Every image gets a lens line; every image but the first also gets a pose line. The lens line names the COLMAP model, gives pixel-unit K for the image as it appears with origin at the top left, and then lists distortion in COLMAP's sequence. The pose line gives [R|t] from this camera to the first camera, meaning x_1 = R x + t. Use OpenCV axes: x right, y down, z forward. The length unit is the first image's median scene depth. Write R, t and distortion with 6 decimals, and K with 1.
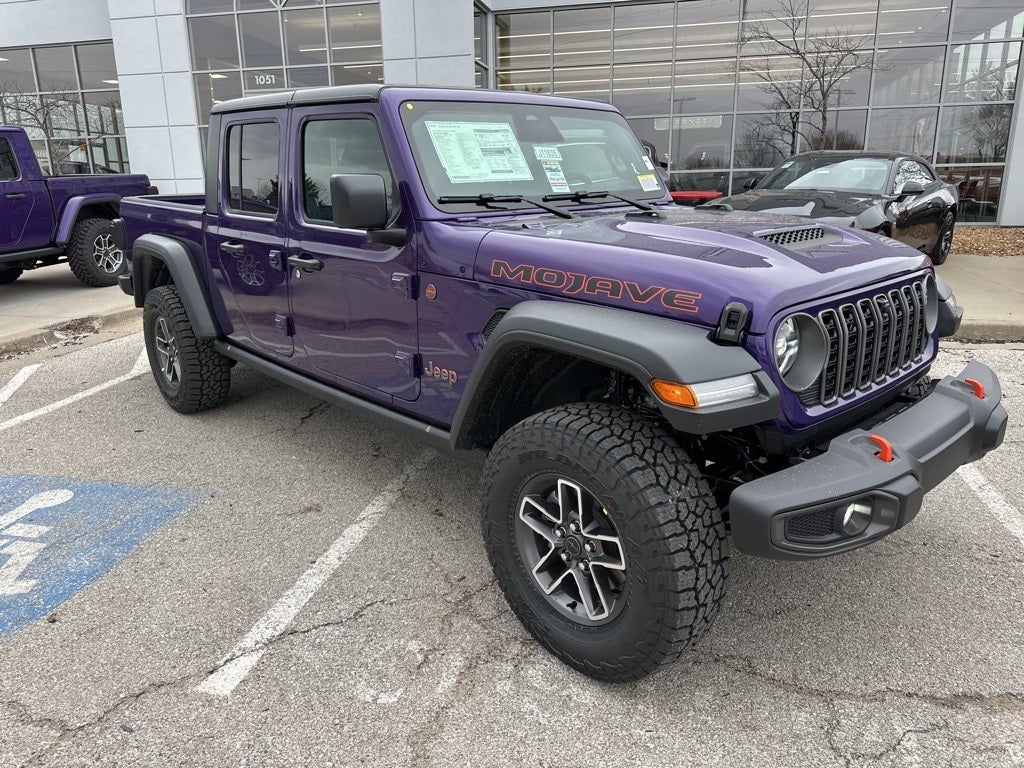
lens RADIAL K [[719.6, 0, 511.1], [0, 719.6, 387.8], [0, 0, 1]] dist [0.048184, -0.058624]
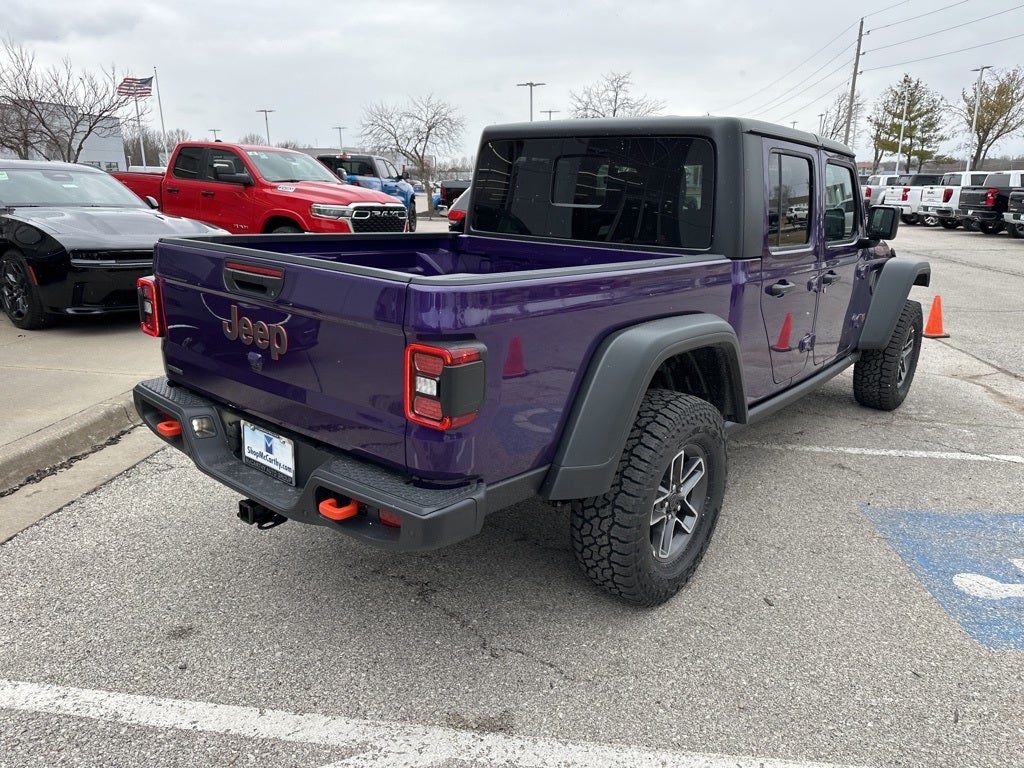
lens RADIAL K [[717.3, 0, 508.2], [0, 717.3, 392.2], [0, 0, 1]] dist [0.049504, -0.061347]
pose [[-0.125454, -0.266961, 0.955507, -1.673979], [0.263815, 0.919463, 0.291529, -0.578254], [-0.956380, 0.288650, -0.044922, 1.906609]]
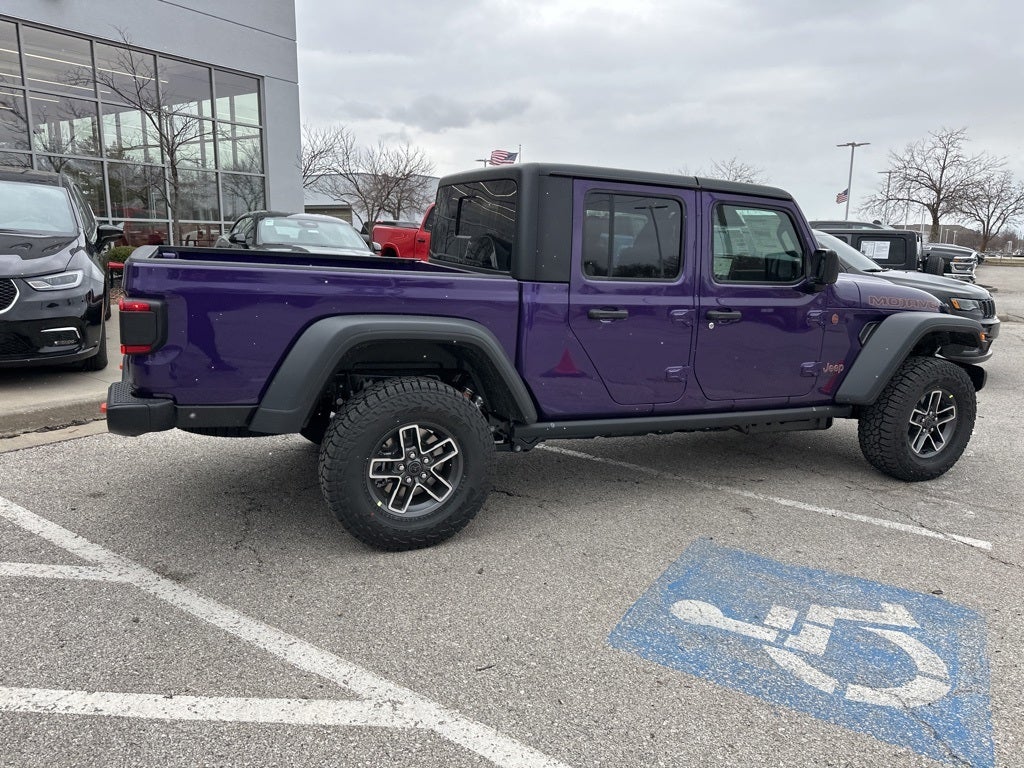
lens RADIAL K [[718.1, 0, 508.2], [0, 718.1, 381.6], [0, 0, 1]] dist [0.045914, -0.057105]
pose [[0.326520, -0.162651, 0.931090, -1.841739], [0.226210, 0.969902, 0.090103, -0.301125], [-0.917722, 0.181201, 0.353486, 1.079318]]
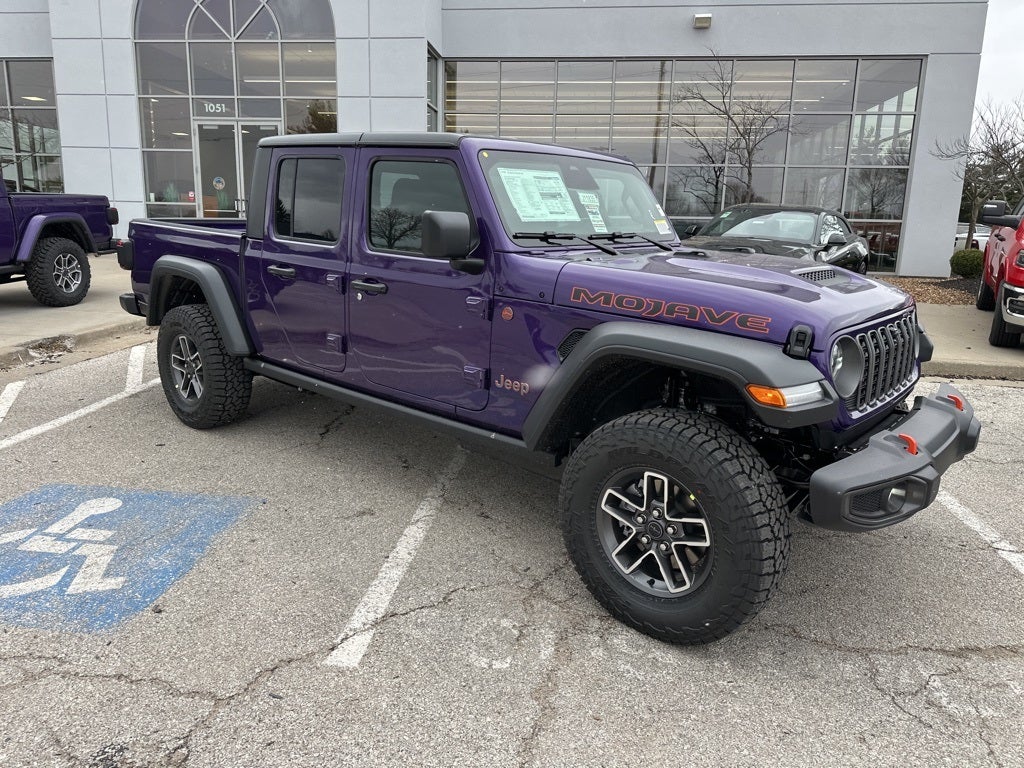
lens RADIAL K [[717.3, 0, 509.6], [0, 717.3, 379.8], [0, 0, 1]] dist [0.051018, -0.063249]
pose [[0.993058, 0.016261, 0.116500, -0.228488], [-0.009491, 0.998246, -0.058433, 0.036294], [-0.117246, 0.056921, 0.991470, -0.119076]]
